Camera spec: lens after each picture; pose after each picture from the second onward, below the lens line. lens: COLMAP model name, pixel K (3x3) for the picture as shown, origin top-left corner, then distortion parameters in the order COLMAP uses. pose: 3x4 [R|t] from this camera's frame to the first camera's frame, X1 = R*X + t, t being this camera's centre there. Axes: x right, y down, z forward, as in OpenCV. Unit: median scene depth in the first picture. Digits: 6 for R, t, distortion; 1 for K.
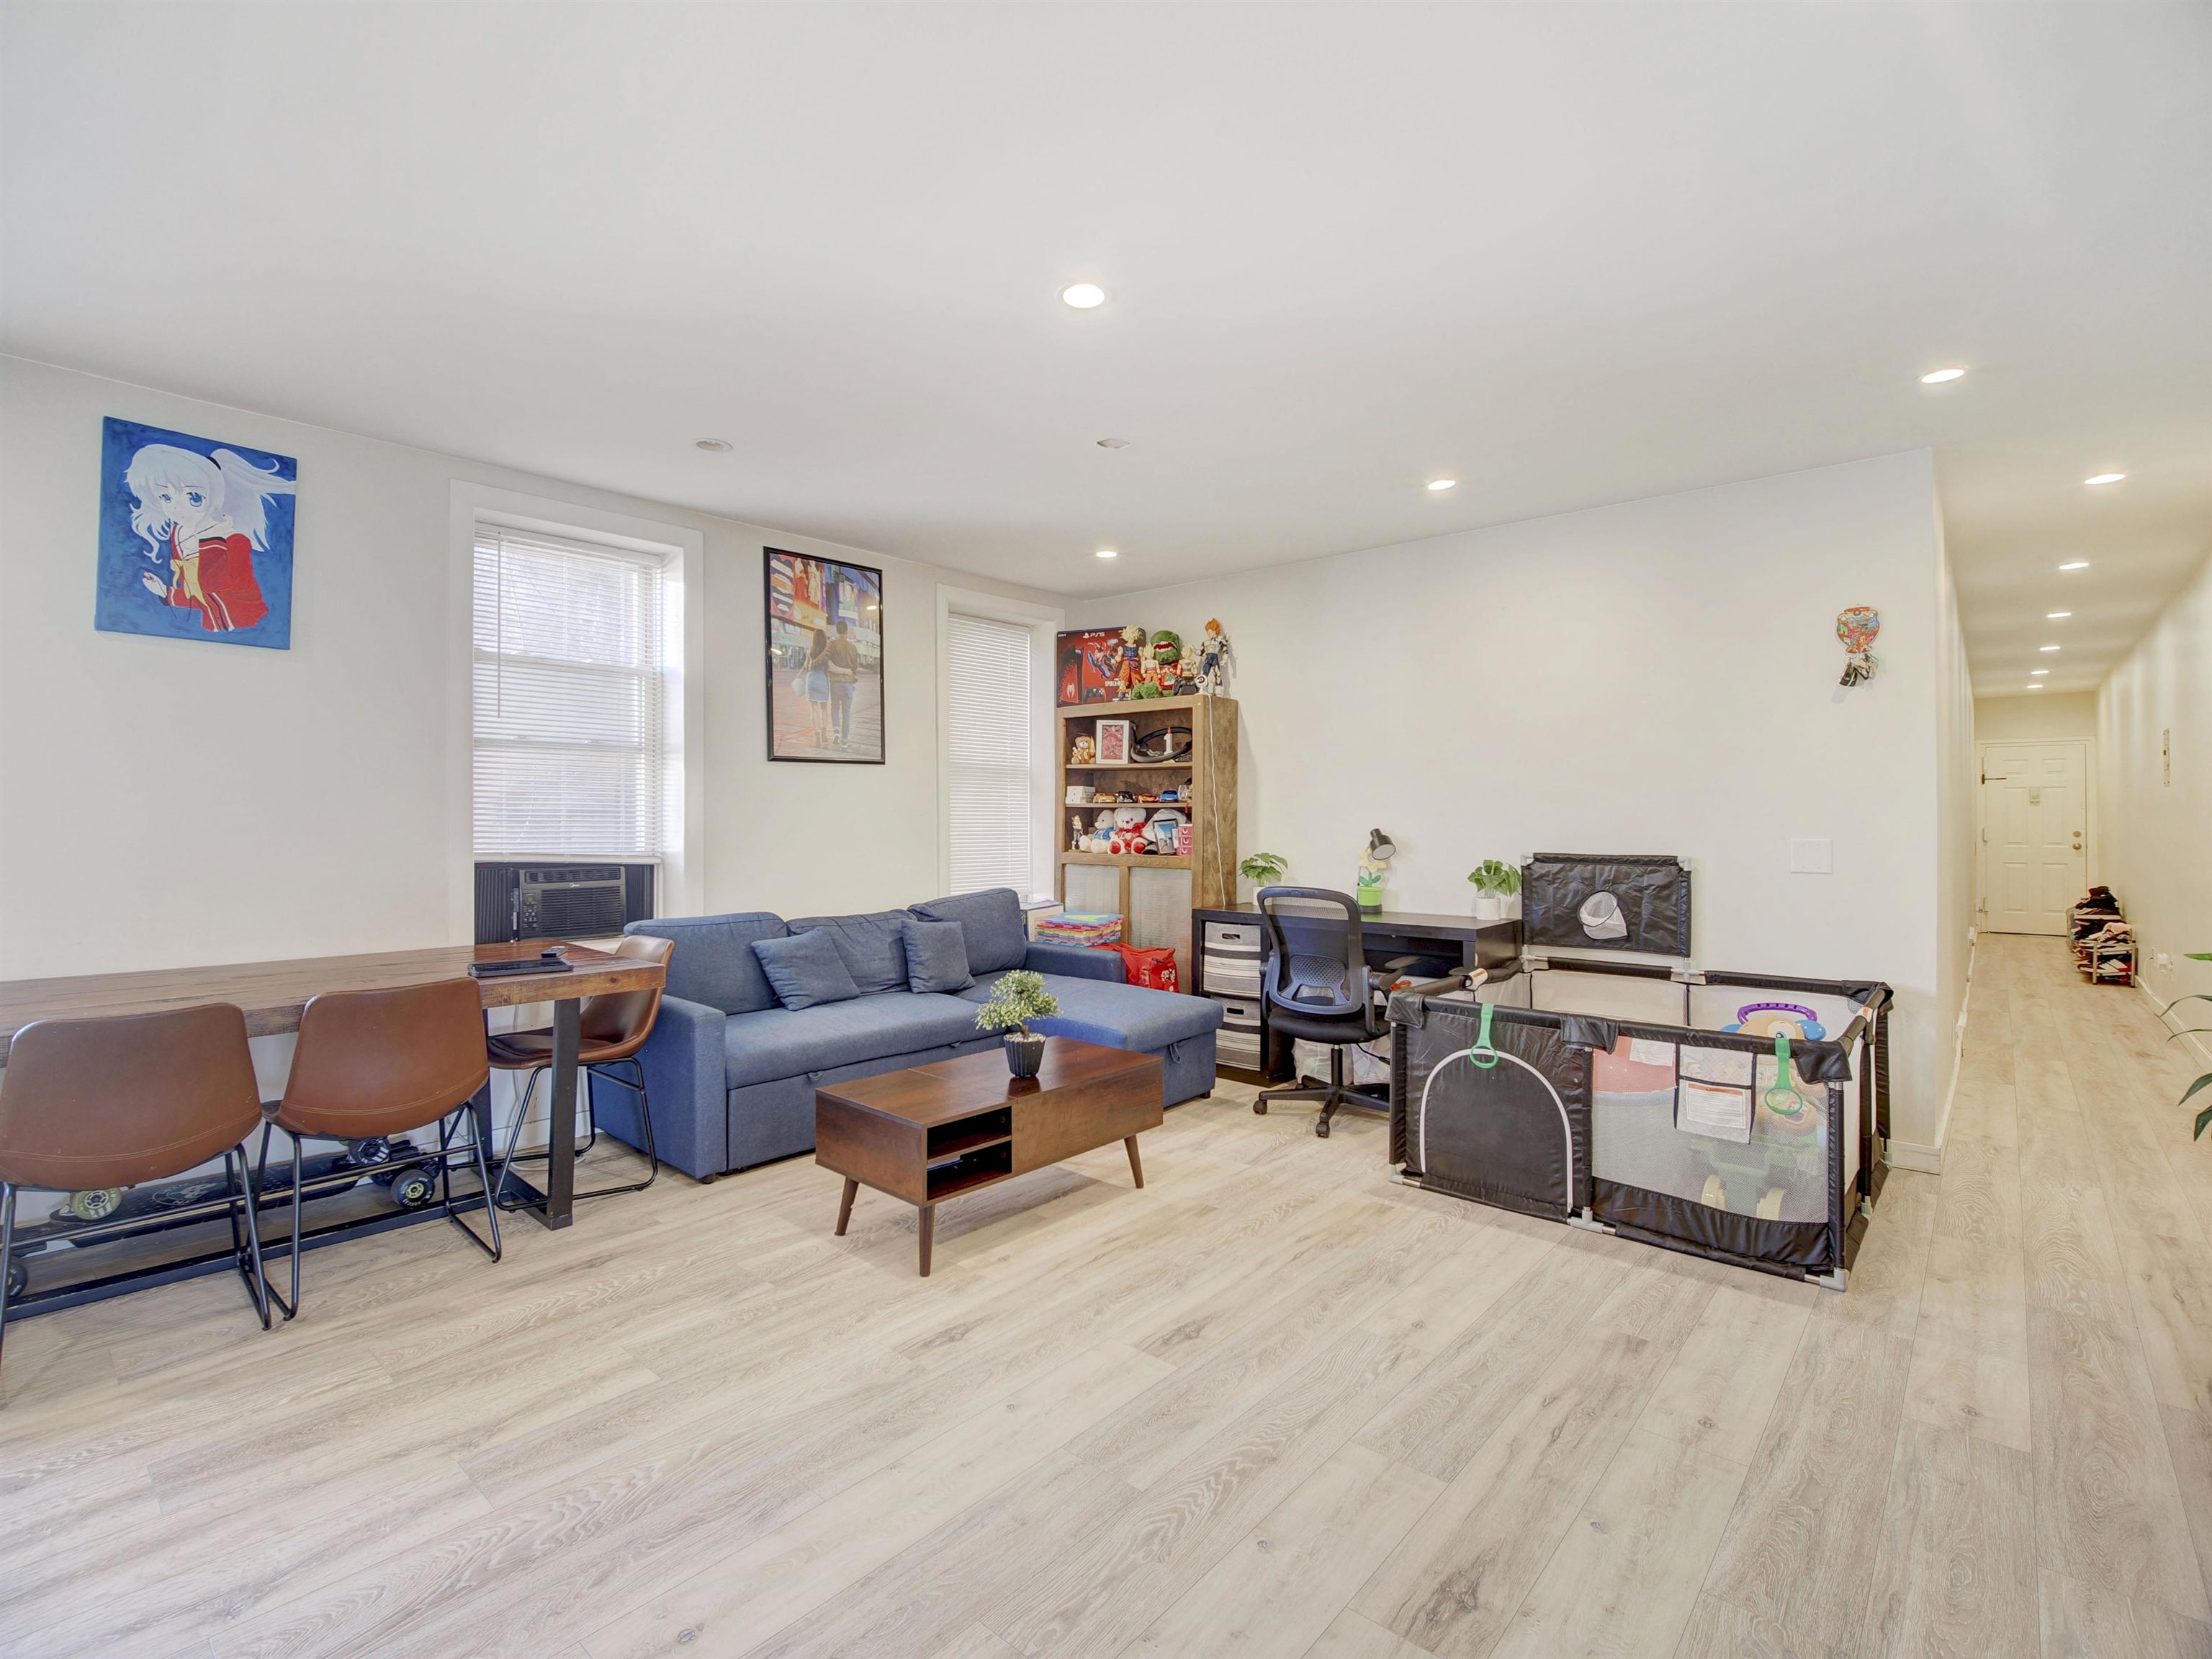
lens RADIAL K [[1036.3, 0, 1071.5], [0, 1036.3, 820.2], [0, 0, 1]] dist [-0.000523, 0.026729]
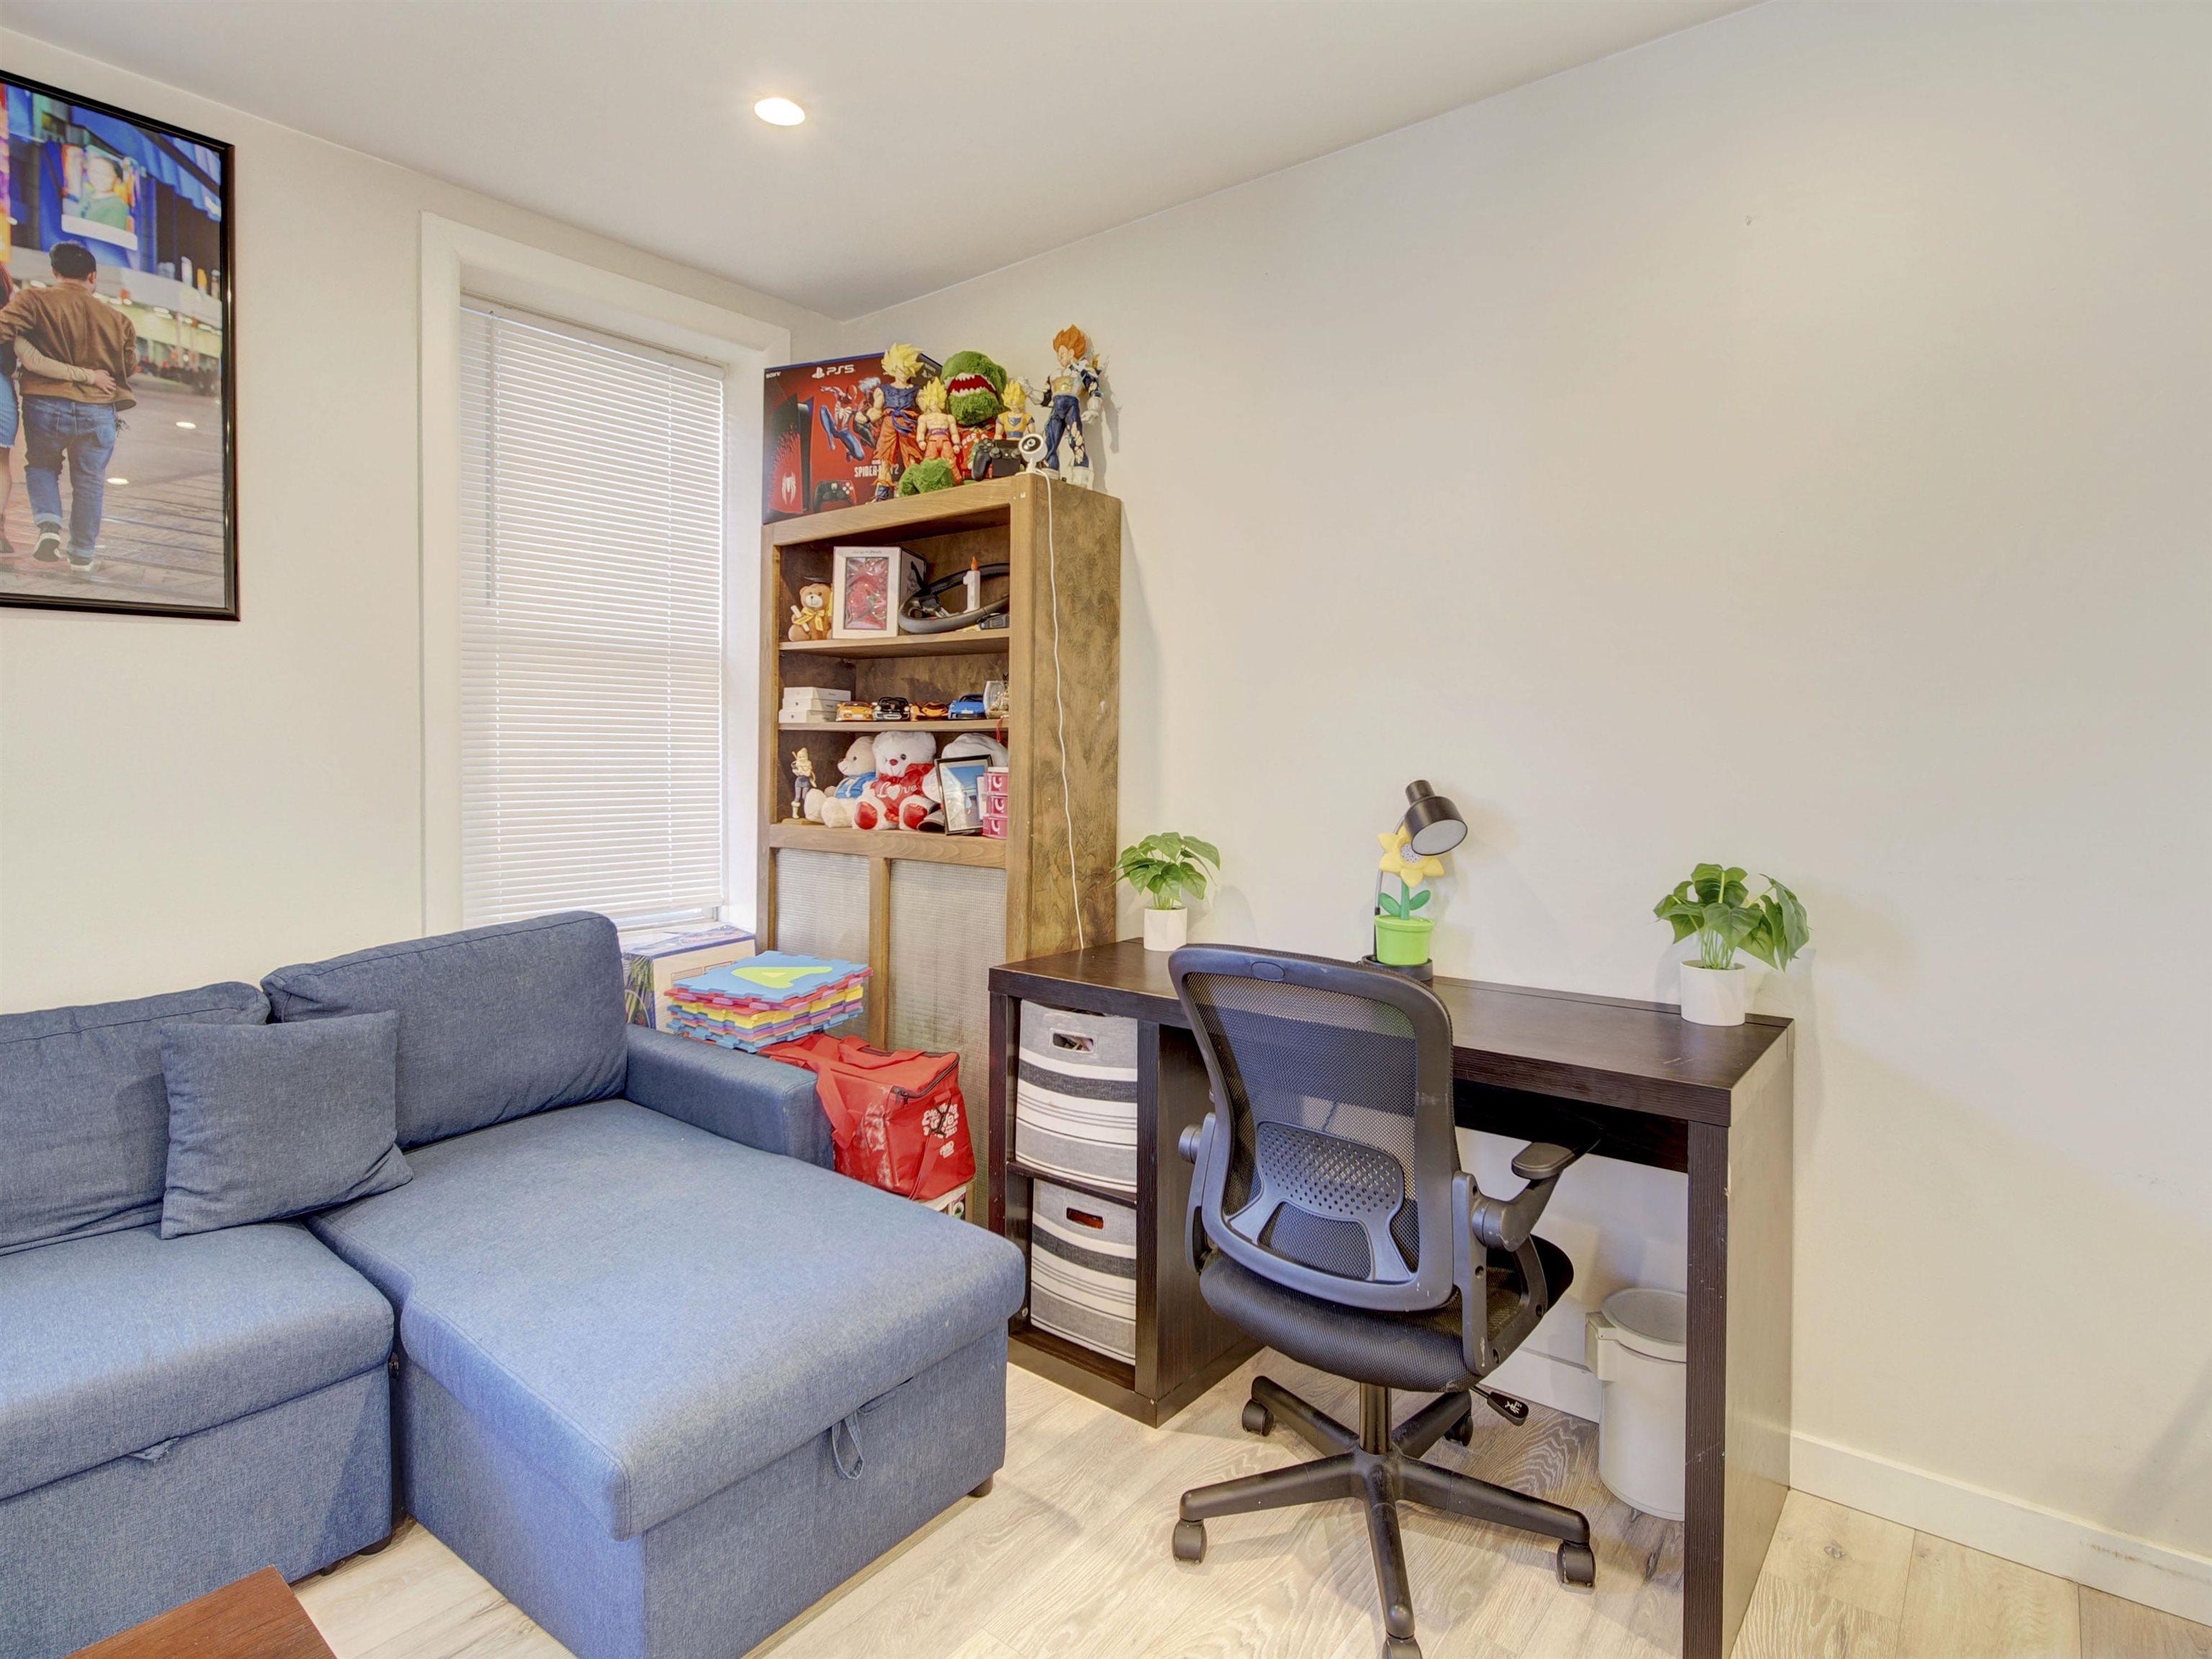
lens RADIAL K [[1177.1, 0, 1107.7], [0, 1177.1, 773.7], [0, 0, 1]] dist [-0.003253, -0.001008]
pose [[0.998549, 0.002568, 0.053795, 0.126578], [-0.003438, 0.999865, 0.016086, -0.001866], [-0.053746, -0.016248, 0.998422, 0.474546]]
